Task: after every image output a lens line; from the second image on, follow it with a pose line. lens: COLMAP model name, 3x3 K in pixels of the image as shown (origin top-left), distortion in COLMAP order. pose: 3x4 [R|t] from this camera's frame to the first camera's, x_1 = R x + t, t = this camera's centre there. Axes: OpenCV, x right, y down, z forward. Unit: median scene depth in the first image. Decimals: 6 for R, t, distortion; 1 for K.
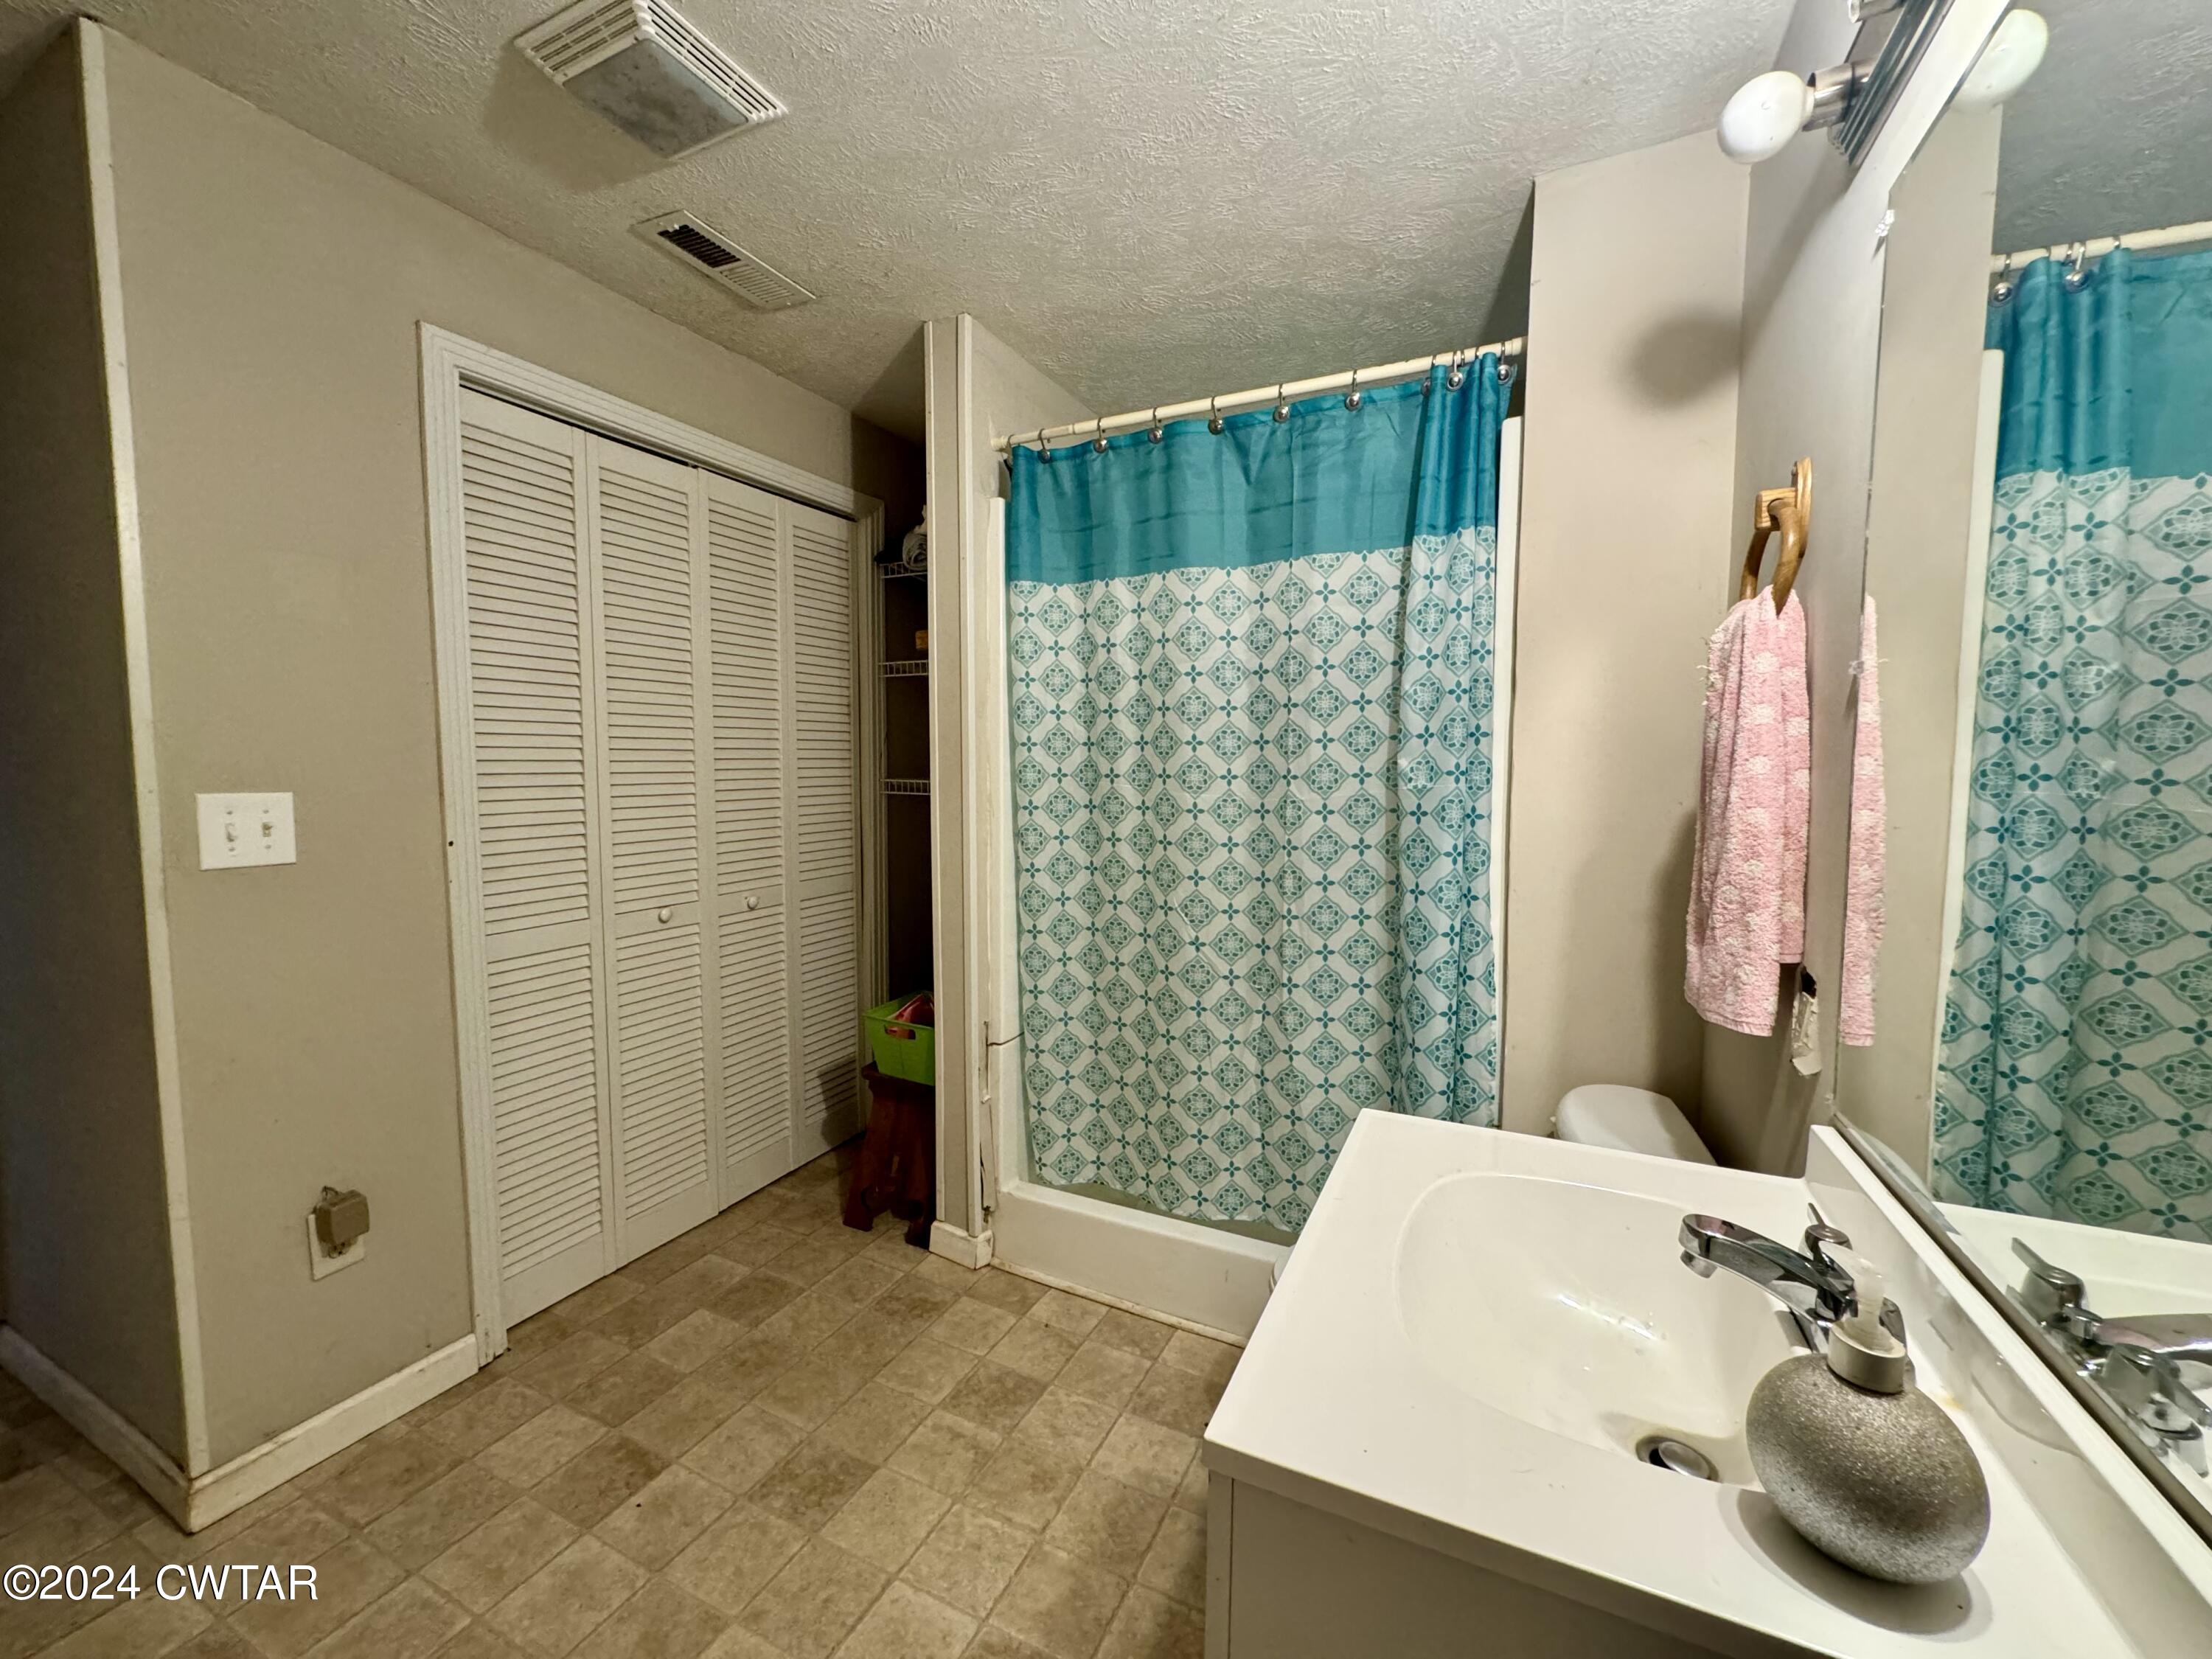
lens RADIAL K [[880.9, 0, 1104.2], [0, 880.9, 827.2], [0, 0, 1]] dist [-0.002968, 0.000533]
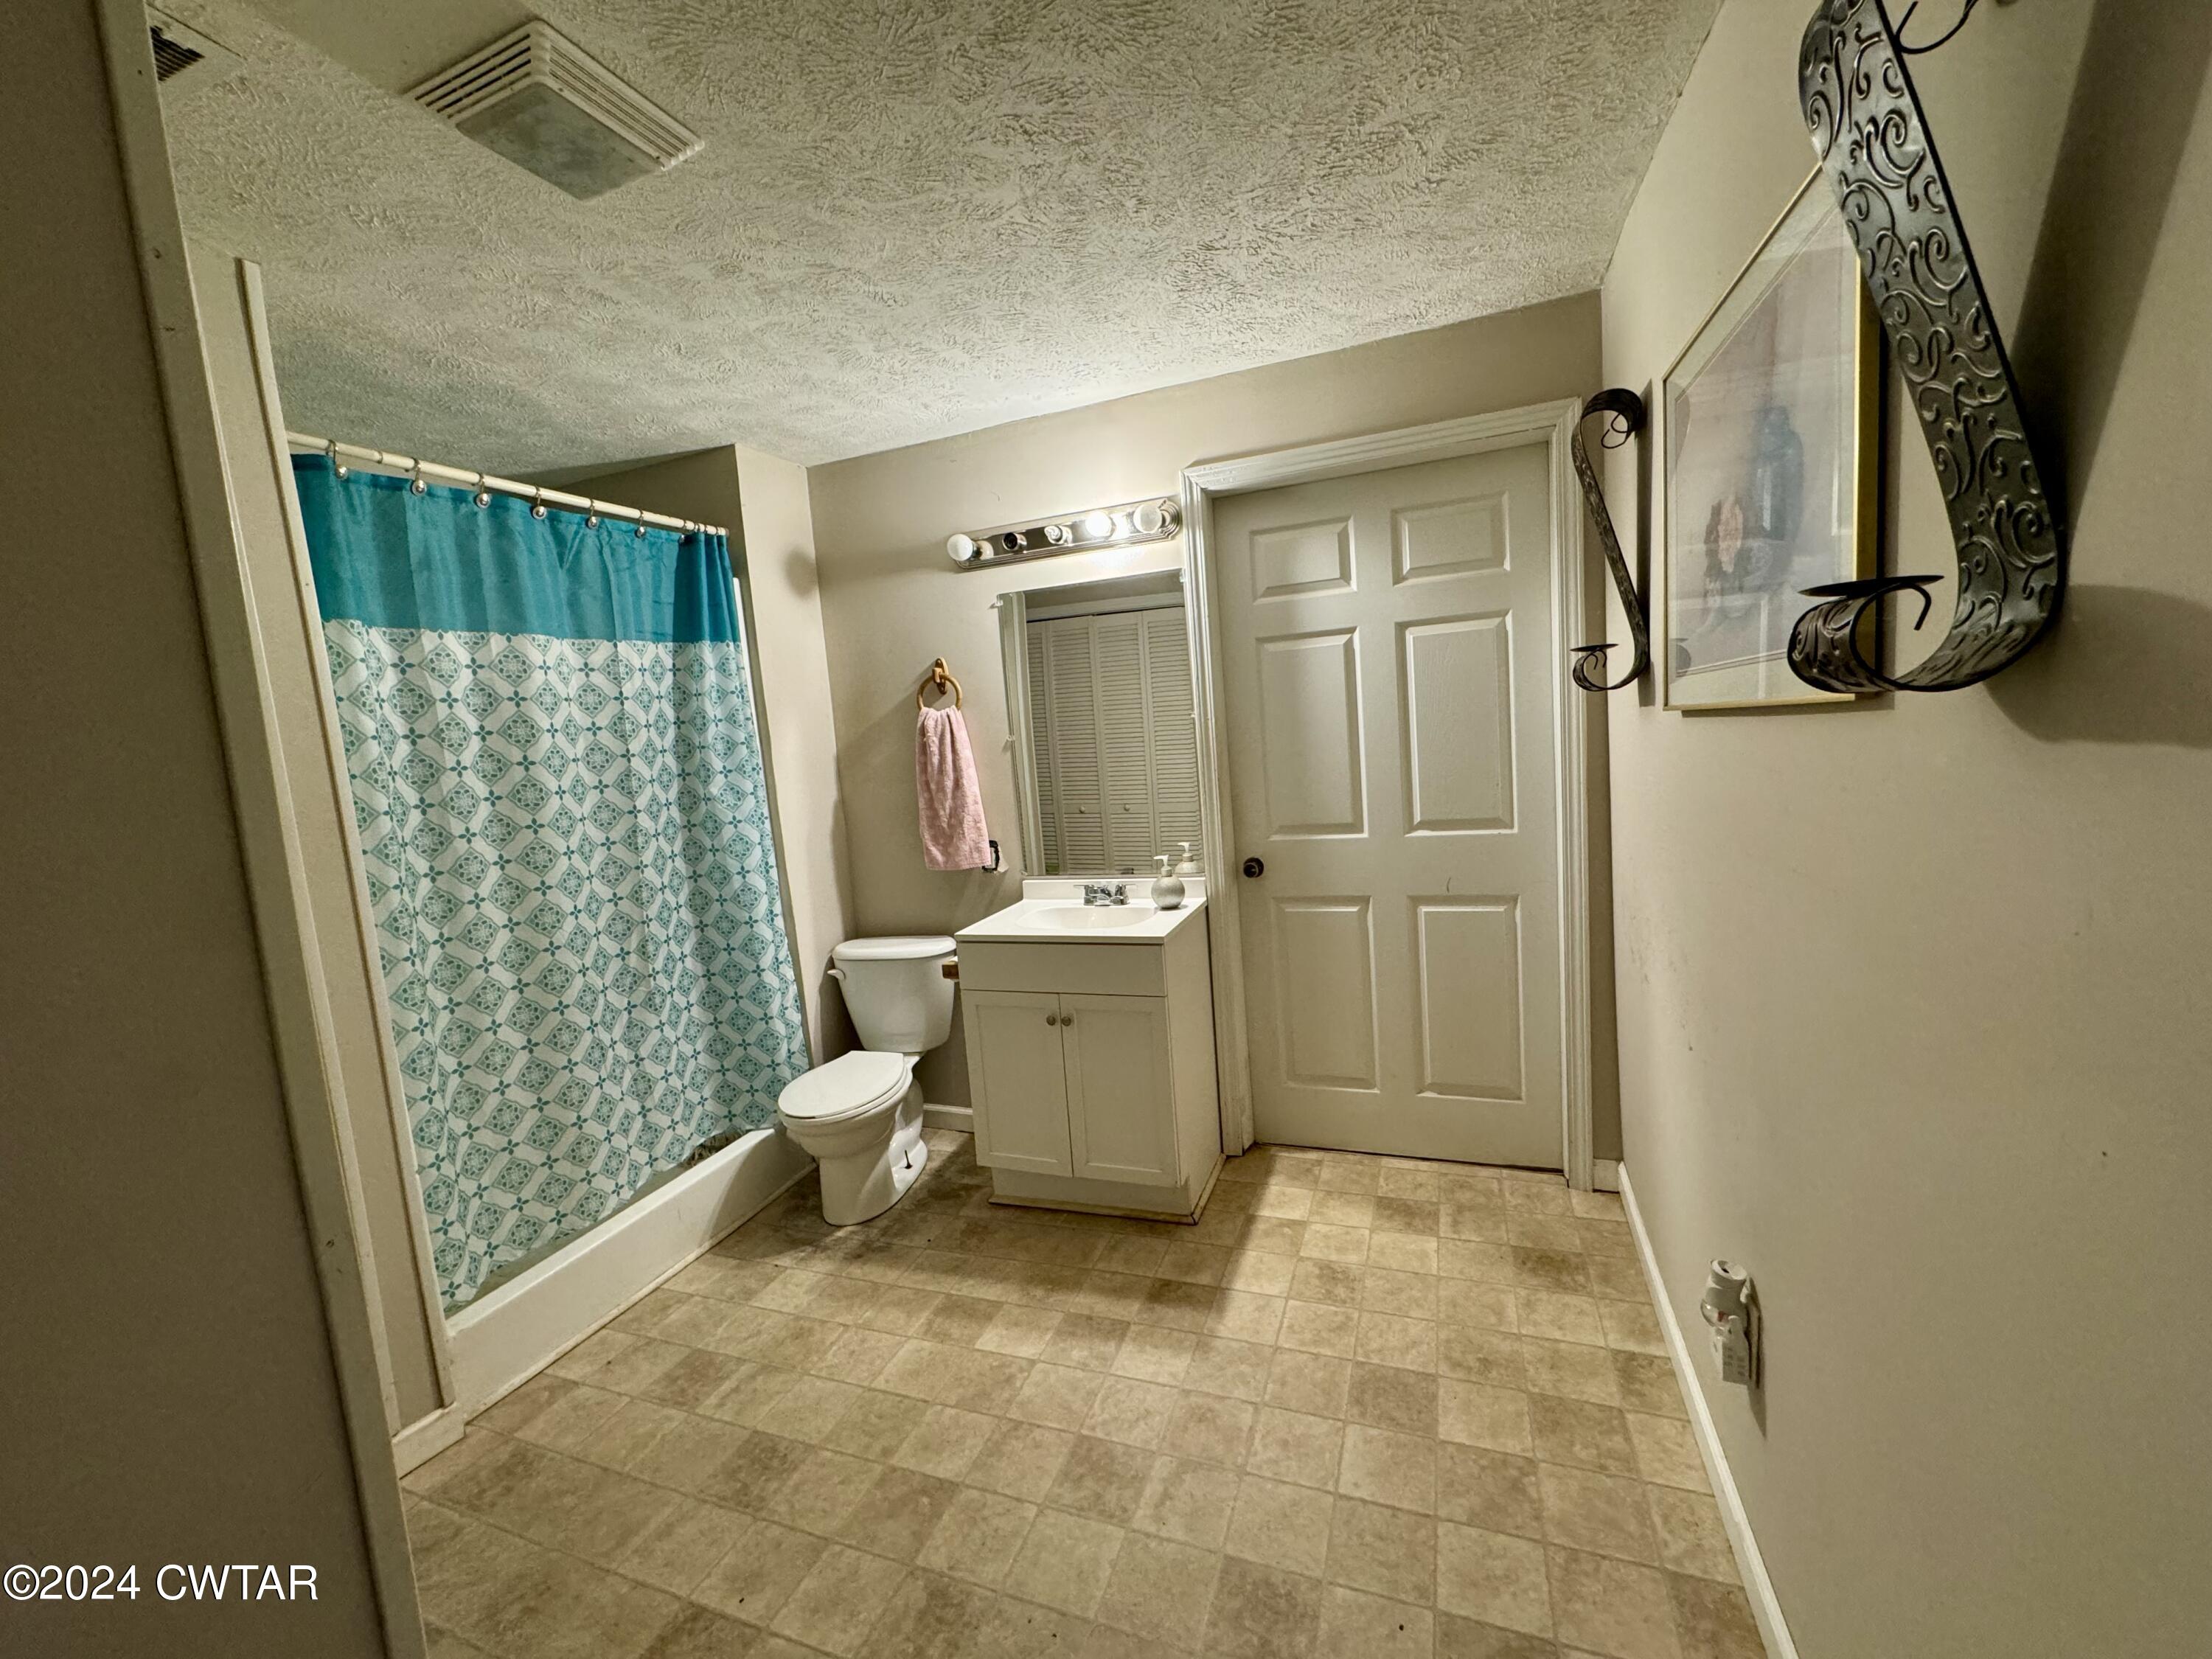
lens RADIAL K [[880.9, 0, 1101.9], [0, 880.9, 822.0], [0, 0, 1]] dist [-0.002968, 0.000533]
pose [[-0.079914, -0.113564, 0.990312, -1.060137], [0.139630, 0.982418, 0.123927, -0.101092], [-0.986974, 0.148180, -0.062652, 0.404281]]
